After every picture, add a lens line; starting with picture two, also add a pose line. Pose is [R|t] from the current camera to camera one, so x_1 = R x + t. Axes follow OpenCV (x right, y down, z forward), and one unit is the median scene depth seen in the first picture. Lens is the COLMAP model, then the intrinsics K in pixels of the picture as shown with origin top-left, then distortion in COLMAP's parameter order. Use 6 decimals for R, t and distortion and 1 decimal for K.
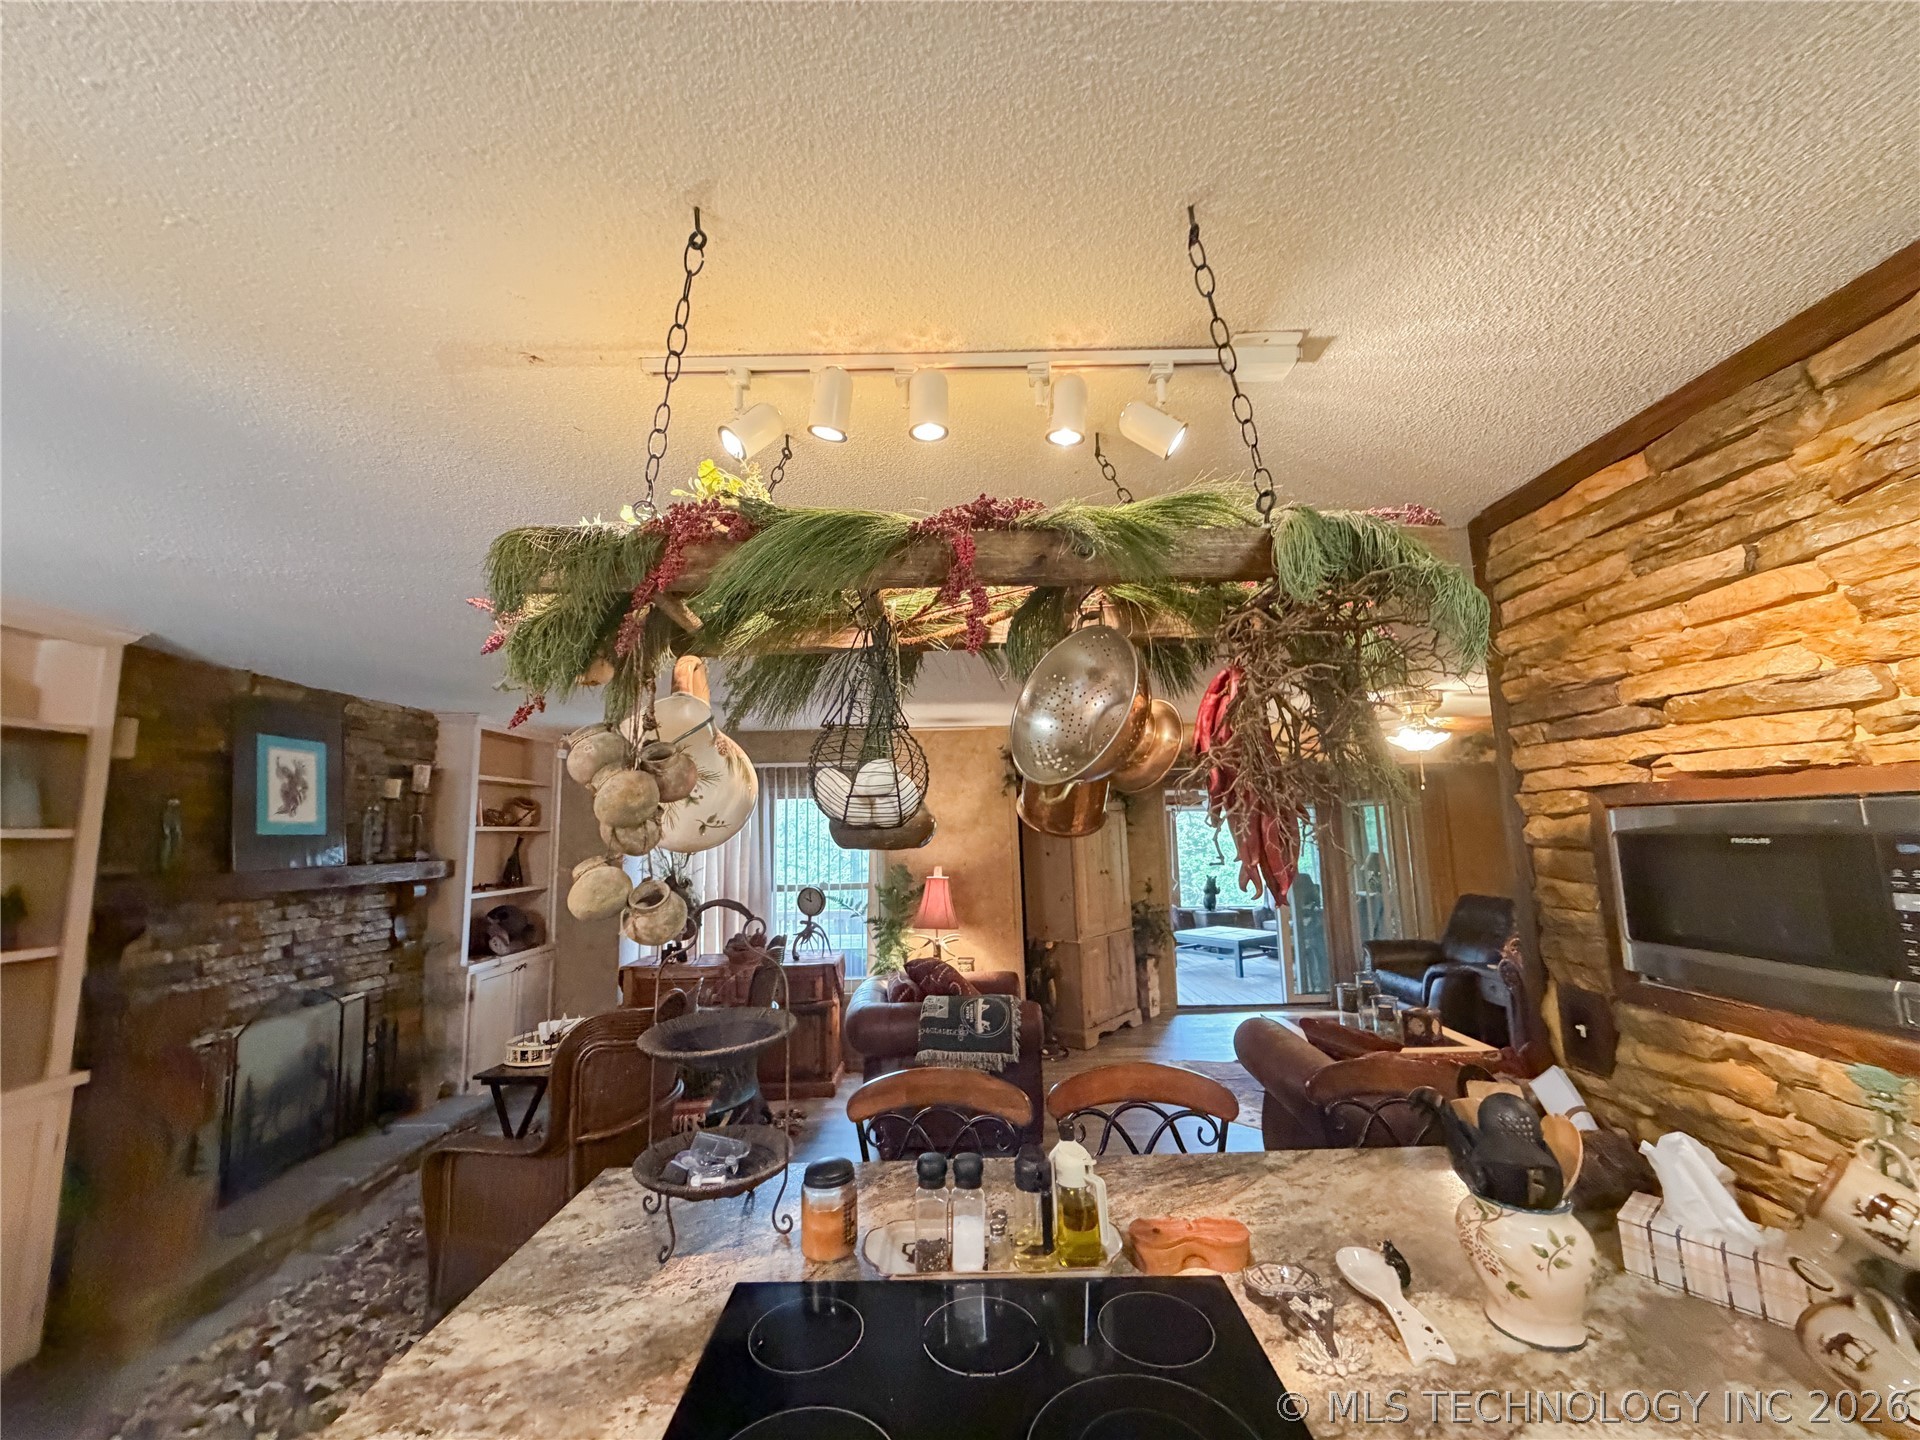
lens RADIAL K [[767.2, 0, 953.1], [0, 767.2, 719.9], [0, 0, 1]] dist [-0.000333, 0.000017]
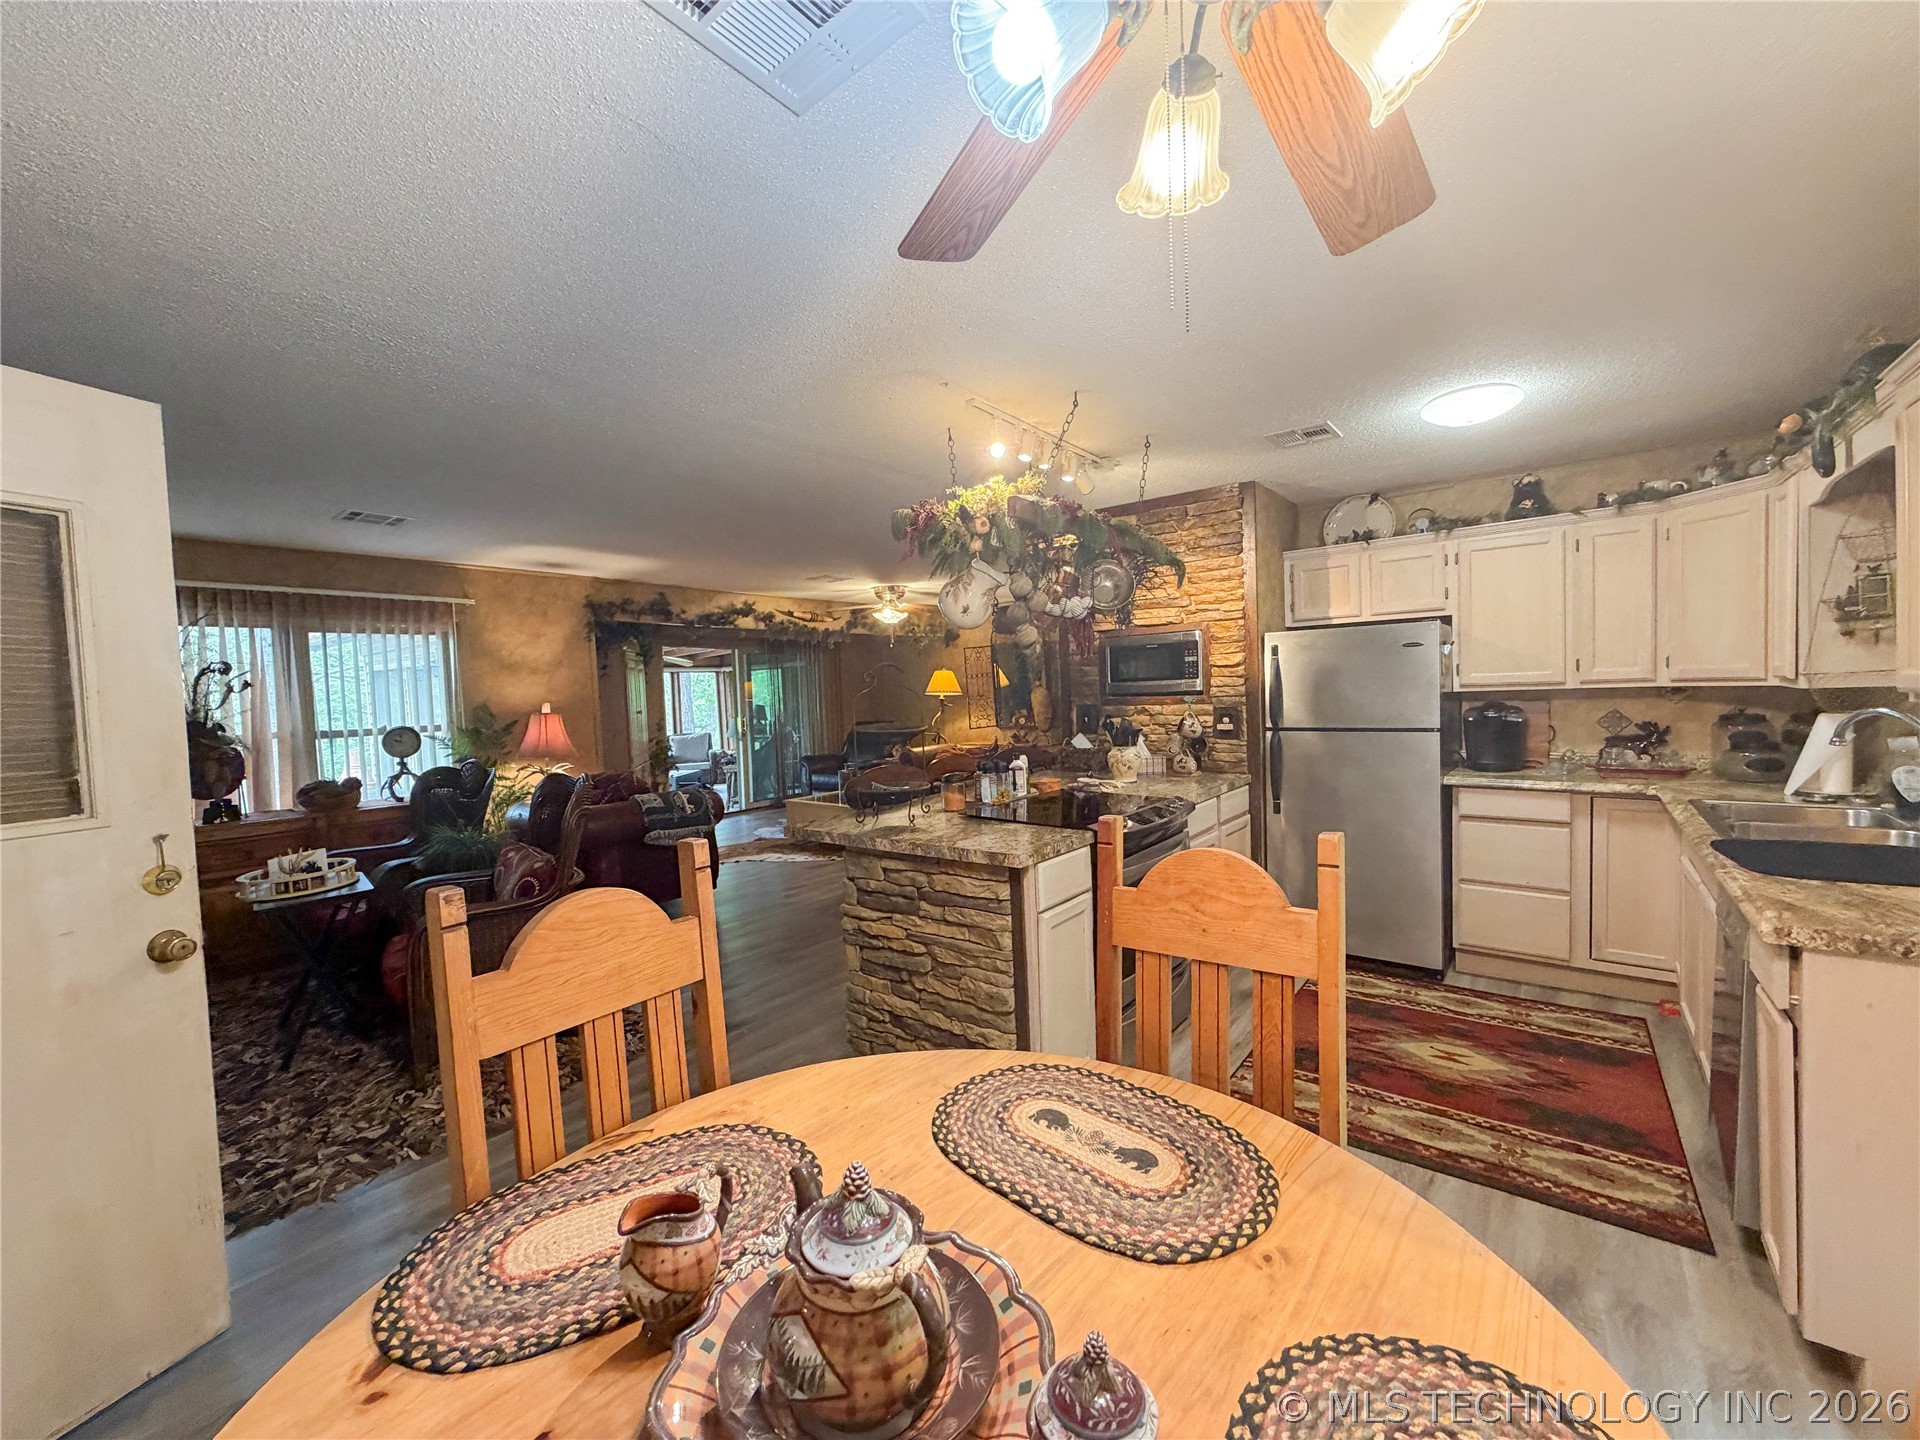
lens RADIAL K [[765.8, 0, 953.2], [0, 765.8, 720.9], [0, 0, 1]] dist [0.000137, -0.000316]
pose [[0.613033, -0.032653, 0.789382, -1.032800], [-0.090675, 0.989636, 0.111354, 0.091429], [-0.784837, -0.139840, 0.603718, -0.181462]]
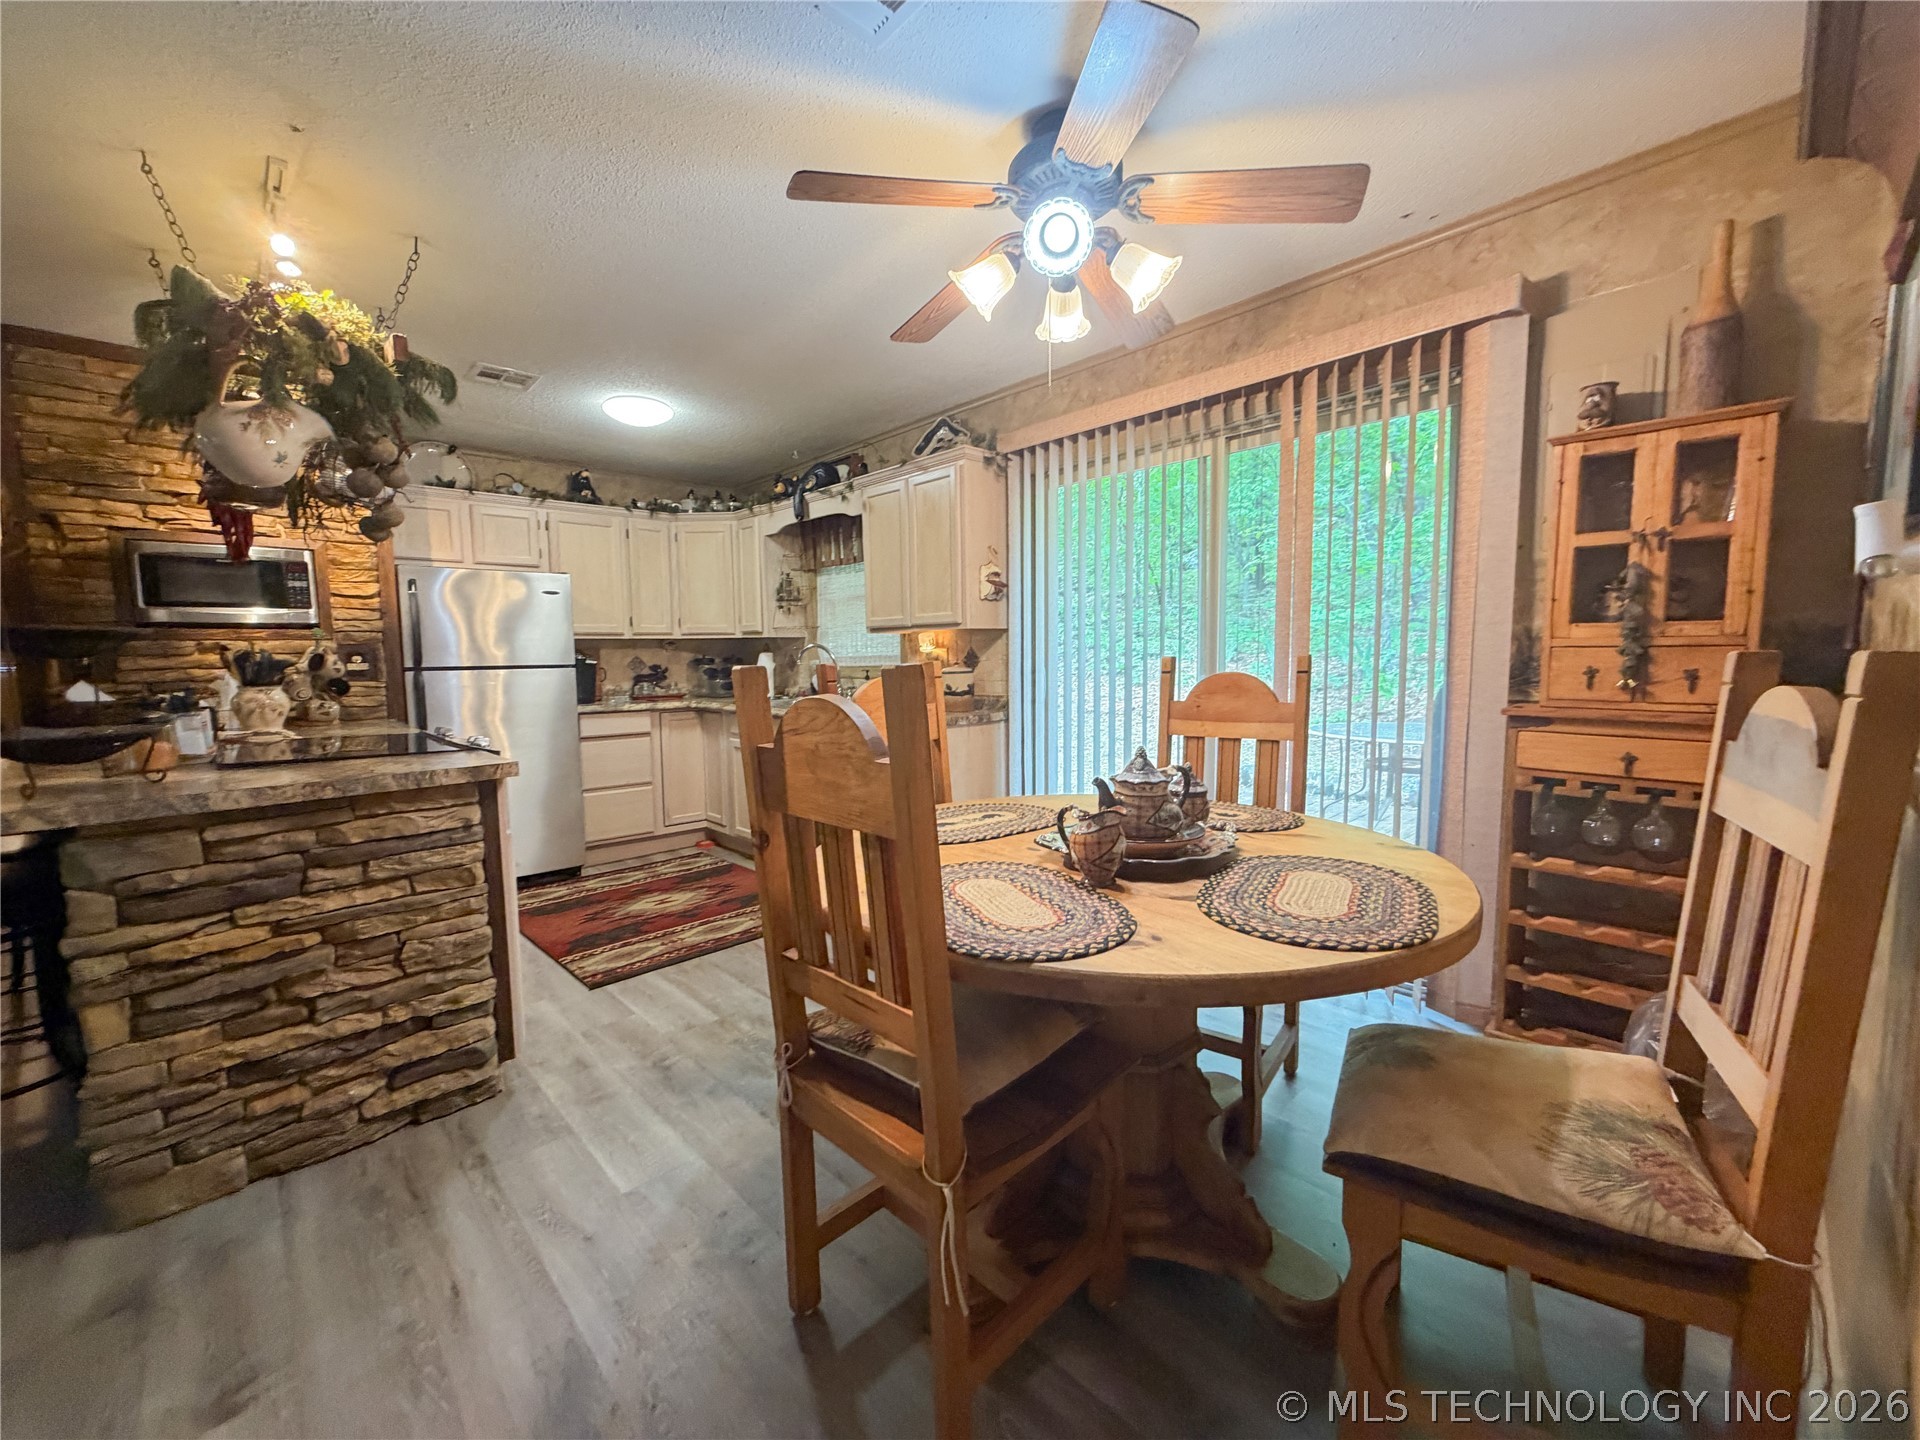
lens RADIAL K [[767.2, 0, 953.1], [0, 767.2, 719.9], [0, 0, 1]] dist [-0.000333, 0.000017]
pose [[-0.693729, -0.028915, 0.719656, -1.172421], [-0.073951, 0.996773, -0.031237, 0.280547], [-0.716430, -0.074889, -0.693628, 0.487670]]
